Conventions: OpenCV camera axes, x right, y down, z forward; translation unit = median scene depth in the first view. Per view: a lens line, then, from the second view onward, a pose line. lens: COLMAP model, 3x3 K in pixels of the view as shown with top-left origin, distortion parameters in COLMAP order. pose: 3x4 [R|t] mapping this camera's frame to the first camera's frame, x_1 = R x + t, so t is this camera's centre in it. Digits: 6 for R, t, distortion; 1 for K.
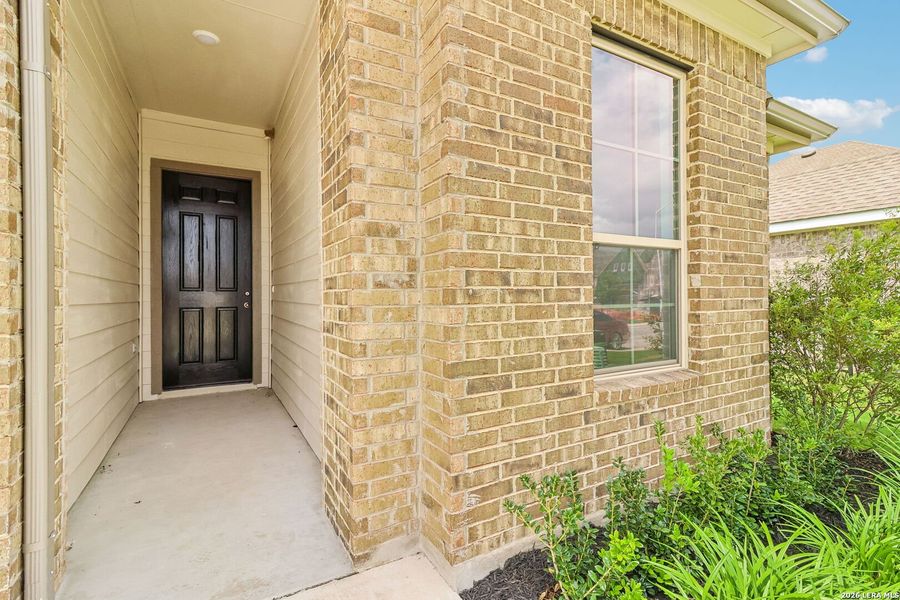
lens RADIAL K [[416.8, 0, 443.5], [0, 416.8, 297.8], [0, 0, 1]] dist [0.001413, 0.000109]
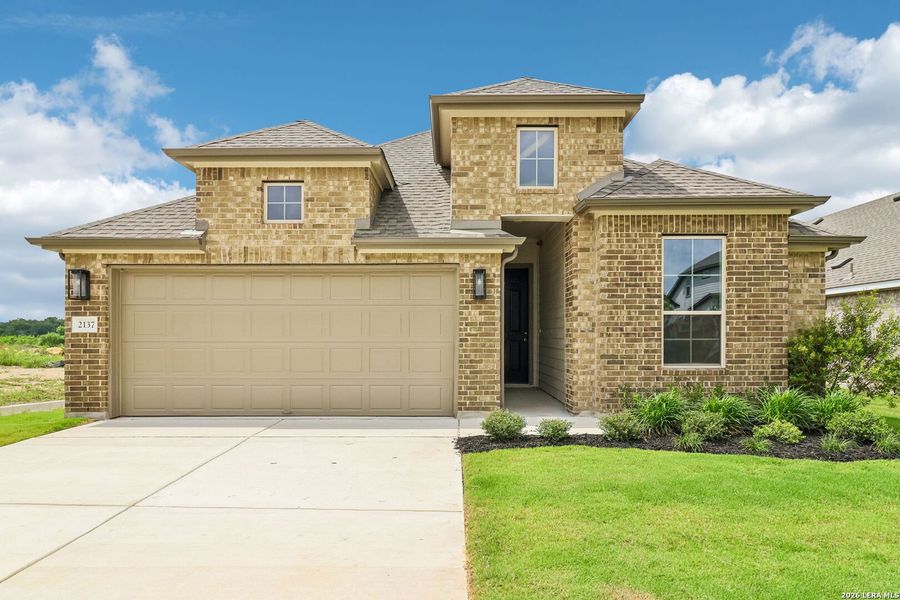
lens RADIAL K [[526.0, 0, 456.5], [0, 526.0, 332.4], [0, 0, 1]] dist [0.001848, 0.000604]
pose [[0.876252, 0.003734, -0.481838, 0.922842], [-0.008198, 0.999941, -0.007159, 0.014910], [0.481783, 0.010223, 0.876231, -2.931736]]
